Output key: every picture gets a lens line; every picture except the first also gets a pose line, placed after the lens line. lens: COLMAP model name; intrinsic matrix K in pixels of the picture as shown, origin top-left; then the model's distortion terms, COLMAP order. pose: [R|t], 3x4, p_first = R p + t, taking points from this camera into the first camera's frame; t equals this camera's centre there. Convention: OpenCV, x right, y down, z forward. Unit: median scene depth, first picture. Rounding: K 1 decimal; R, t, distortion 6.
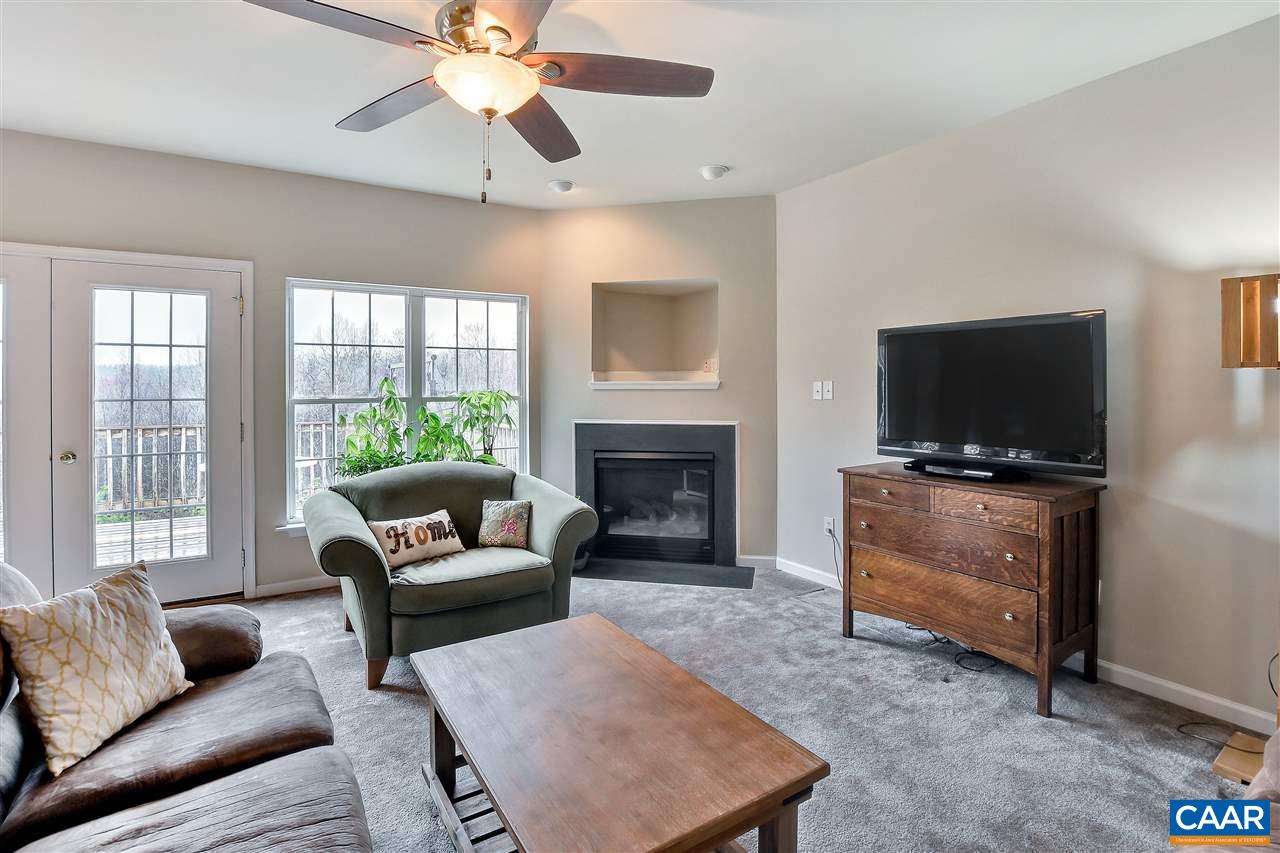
lens RADIAL K [[636.3, 0, 638.1], [0, 636.3, 380.0], [0, 0, 1]] dist [0.000297, 0.000015]
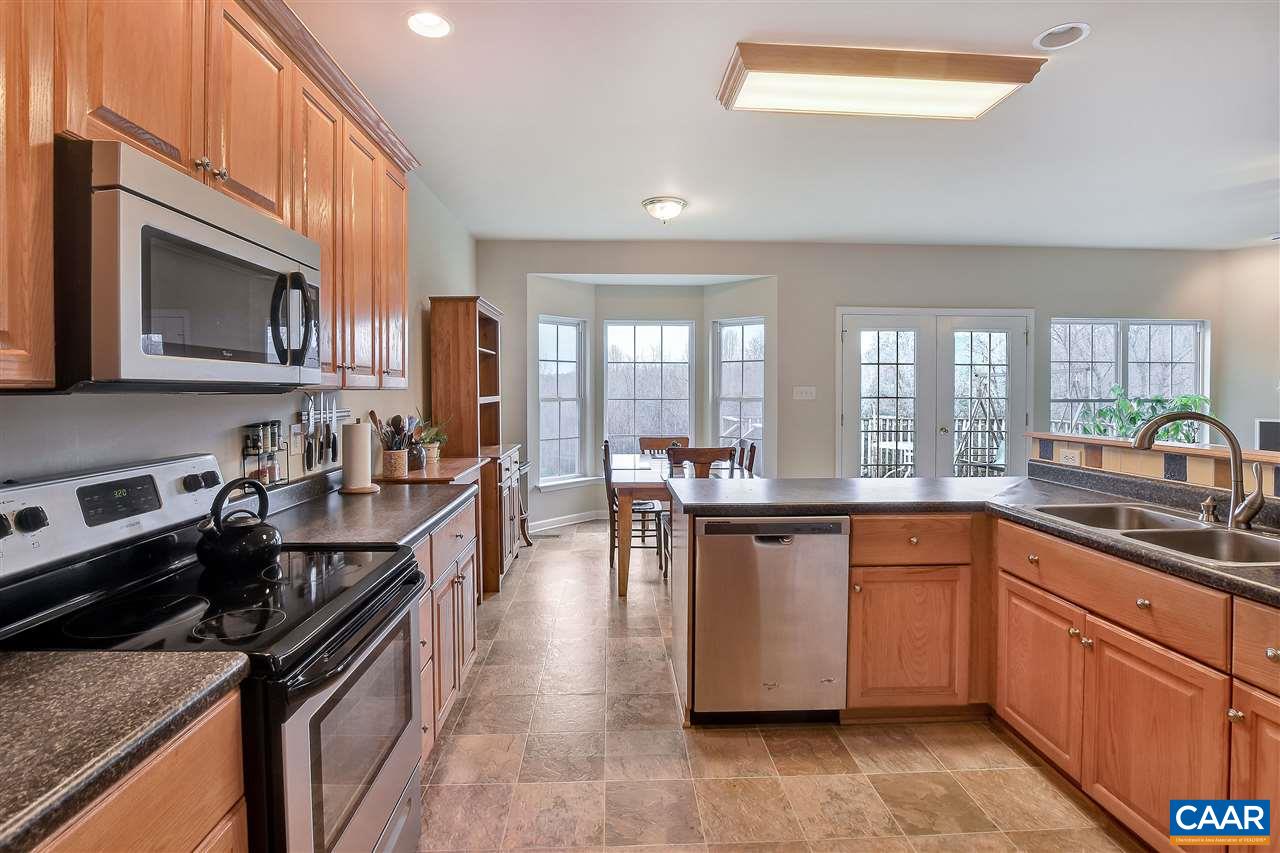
lens RADIAL K [[609.5, 0, 633.8], [0, 609.5, 404.6], [0, 0, 1]] dist [-0.027596, 0.000284]
pose [[0.874322, 0.014703, -0.485124, -0.715259], [-0.001745, 0.999630, 0.027151, 0.006559], [0.485344, -0.022892, 0.874024, -0.711679]]
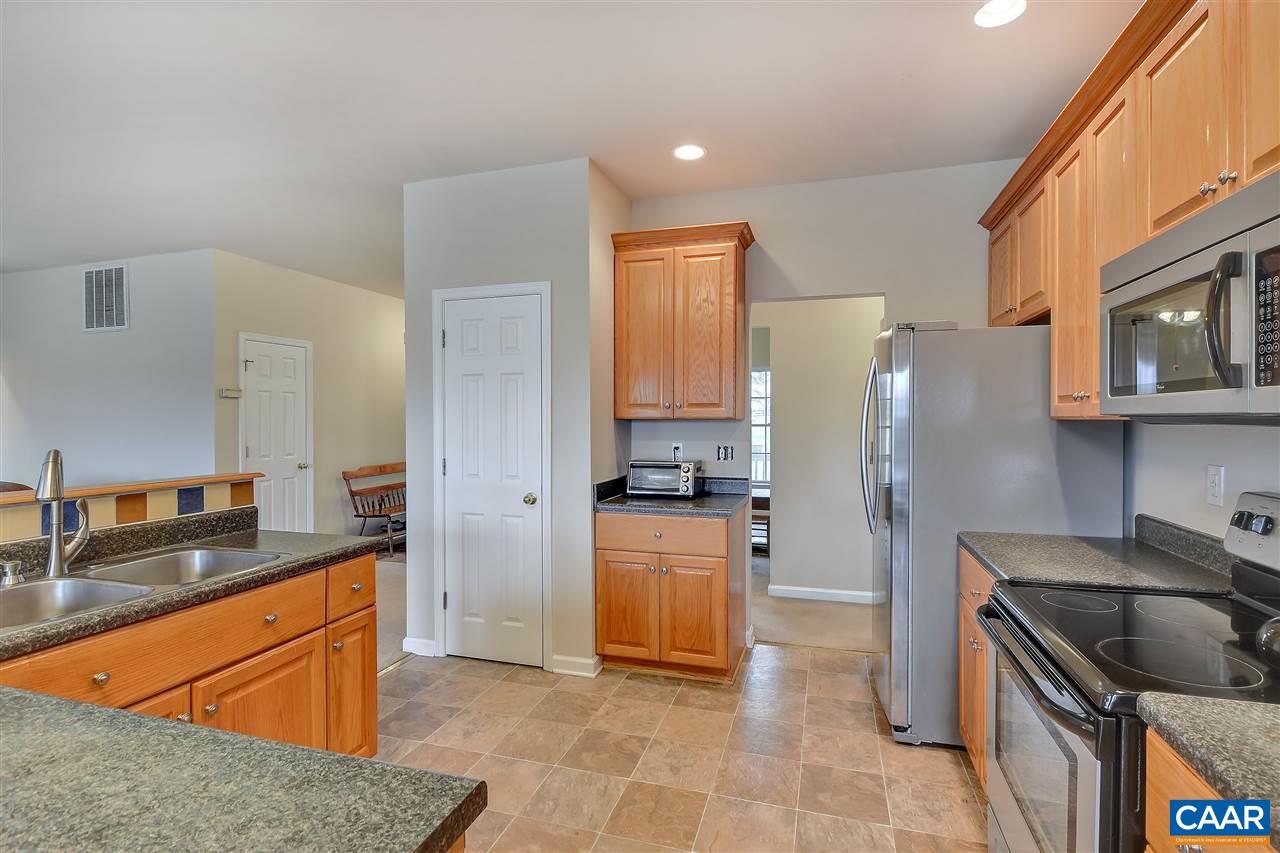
lens RADIAL K [[598.9, 0, 640.0], [0, 598.9, 426.5], [0, 0, 1]] dist [-0.002568, -0.000307]
pose [[-0.659376, -0.005306, 0.751795, -1.101341], [0.003017, 0.999948, 0.009703, 0.006851], [-0.751808, 0.008666, -0.659326, -0.133437]]
